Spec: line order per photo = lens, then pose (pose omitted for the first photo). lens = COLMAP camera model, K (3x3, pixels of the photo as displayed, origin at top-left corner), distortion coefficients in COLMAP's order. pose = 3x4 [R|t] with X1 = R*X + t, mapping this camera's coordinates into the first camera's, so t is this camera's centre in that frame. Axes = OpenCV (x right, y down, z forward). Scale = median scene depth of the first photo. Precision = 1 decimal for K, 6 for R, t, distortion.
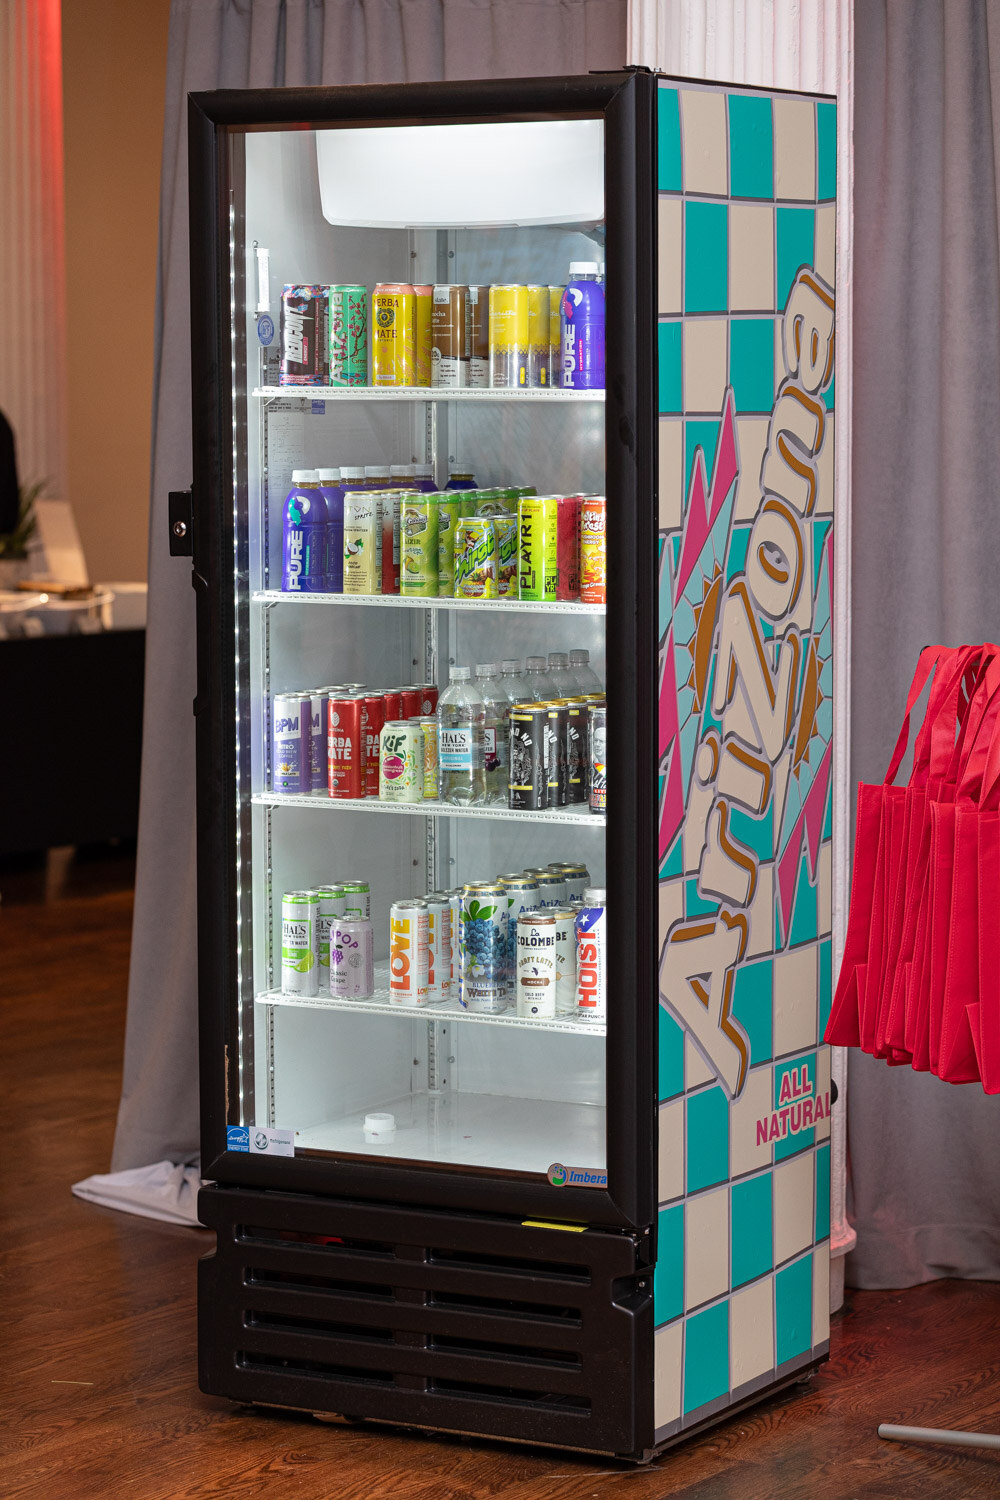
lens RADIAL K [[4003.4, 0, 500.0], [0, 4003.4, 750.0], [0, 0, 1]] dist [-0.073711, 0.616022]
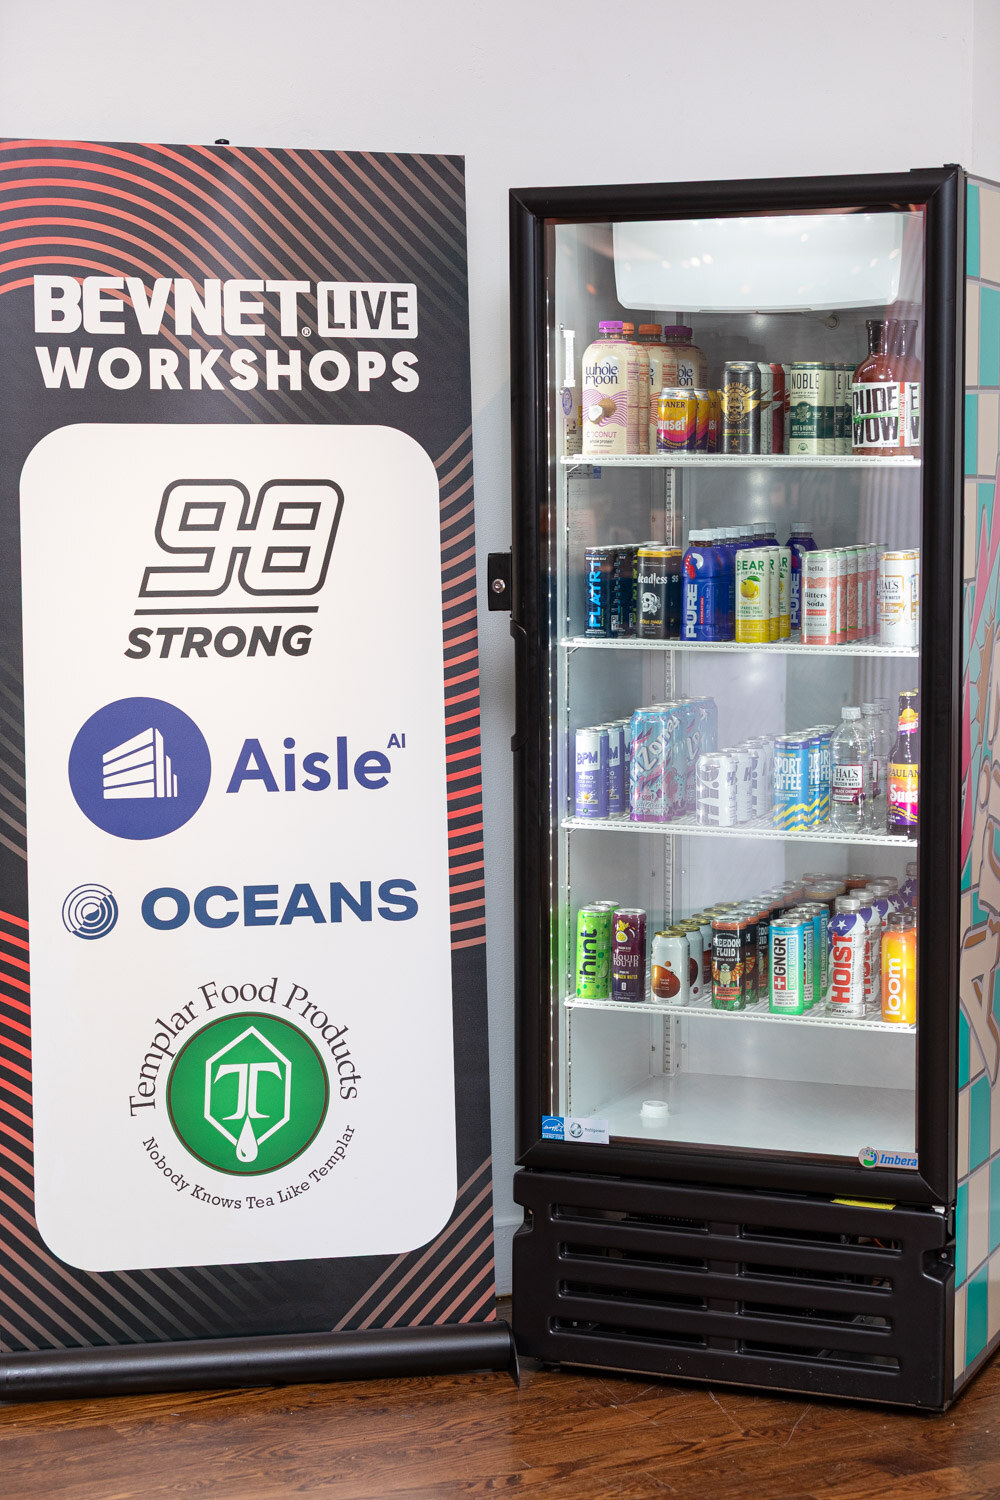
lens RADIAL K [[3101.8, 0, 500.0], [0, 3101.8, 792.5], [0, 0, 1]] dist [-0.010364, -0.429126]
pose [[0.995219, -0.011834, 0.096952, -0.164193], [0.010245, 0.999805, 0.016873, -0.011408], [-0.097133, -0.015799, 0.995146, 0.141358]]
